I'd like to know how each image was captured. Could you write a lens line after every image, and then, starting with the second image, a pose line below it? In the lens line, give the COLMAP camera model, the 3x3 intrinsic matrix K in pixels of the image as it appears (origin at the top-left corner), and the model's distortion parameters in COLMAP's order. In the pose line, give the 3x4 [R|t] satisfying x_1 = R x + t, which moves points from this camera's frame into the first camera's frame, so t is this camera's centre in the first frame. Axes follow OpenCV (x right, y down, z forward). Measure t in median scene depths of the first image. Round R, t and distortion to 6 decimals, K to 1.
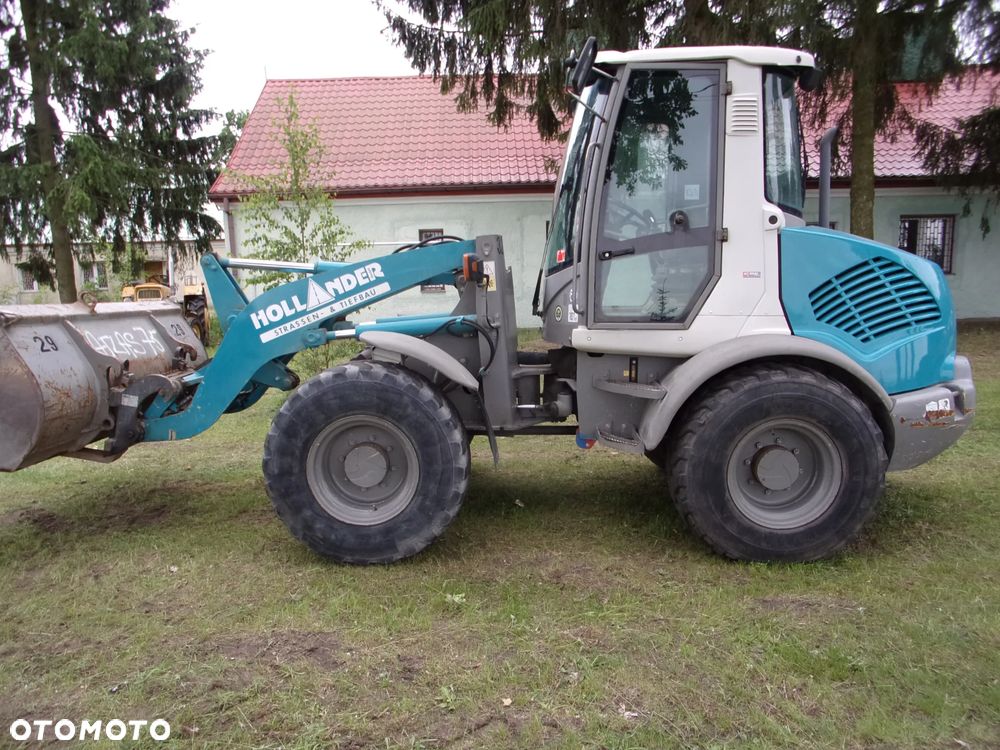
lens RADIAL K [[734.8, 0, 503.2], [0, 734.8, 383.2], [0, 0, 1]] dist [-0.088449, 0.072564]
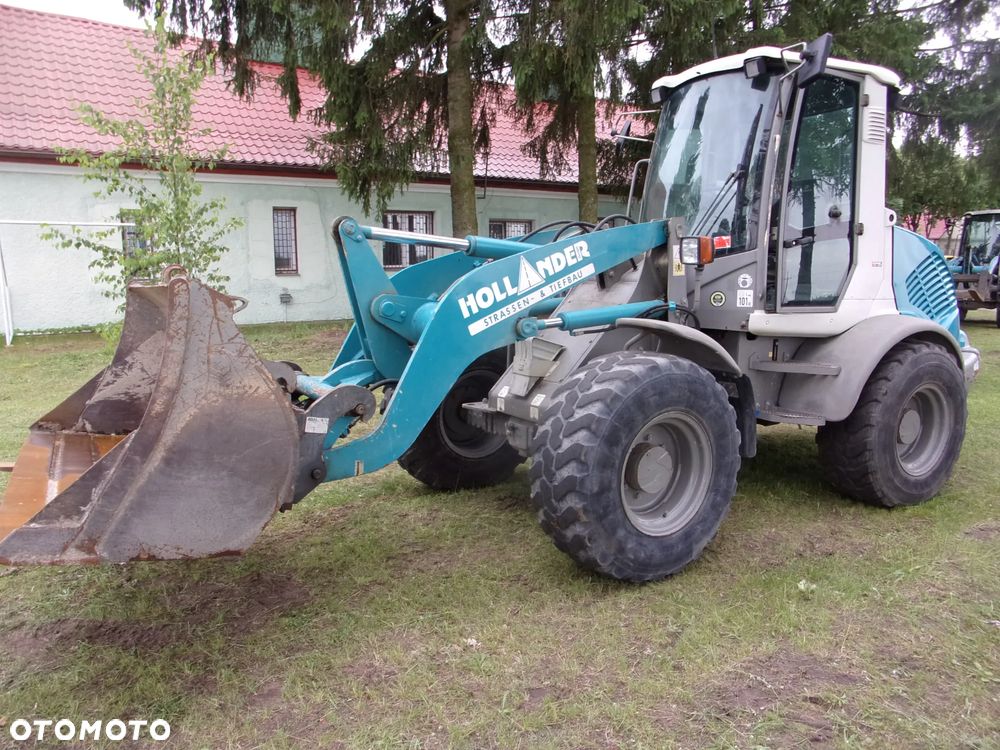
lens RADIAL K [[703.3, 0, 502.9], [0, 703.3, 382.5], [0, 0, 1]] dist [-0.025428, -0.003737]
pose [[0.846892, -0.065095, 0.527766, -0.775329], [0.058319, 0.997862, 0.029494, -0.027397], [-0.528558, 0.005800, 0.848877, 0.365424]]
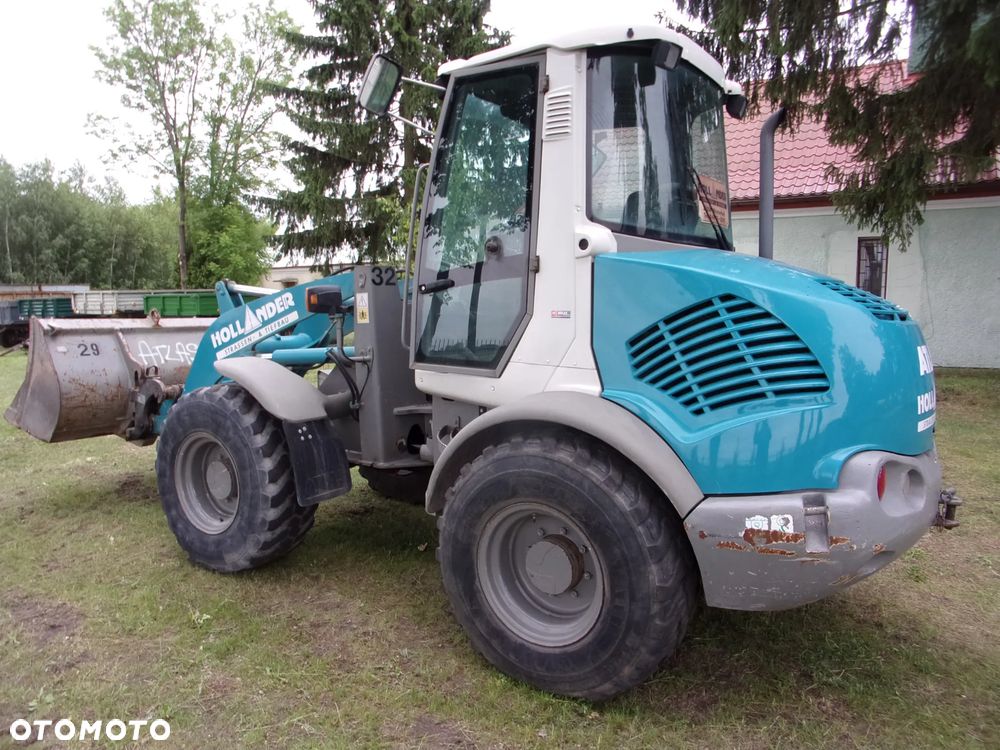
lens RADIAL K [[734.8, 0, 494.7], [0, 734.8, 378.3], [0, 0, 1]] dist [-0.088449, 0.072564]
pose [[0.840345, 0.078658, -0.536314, 0.713630], [-0.092684, 0.995695, 0.000807, -0.074786], [0.534069, 0.049030, 0.844018, 0.294809]]
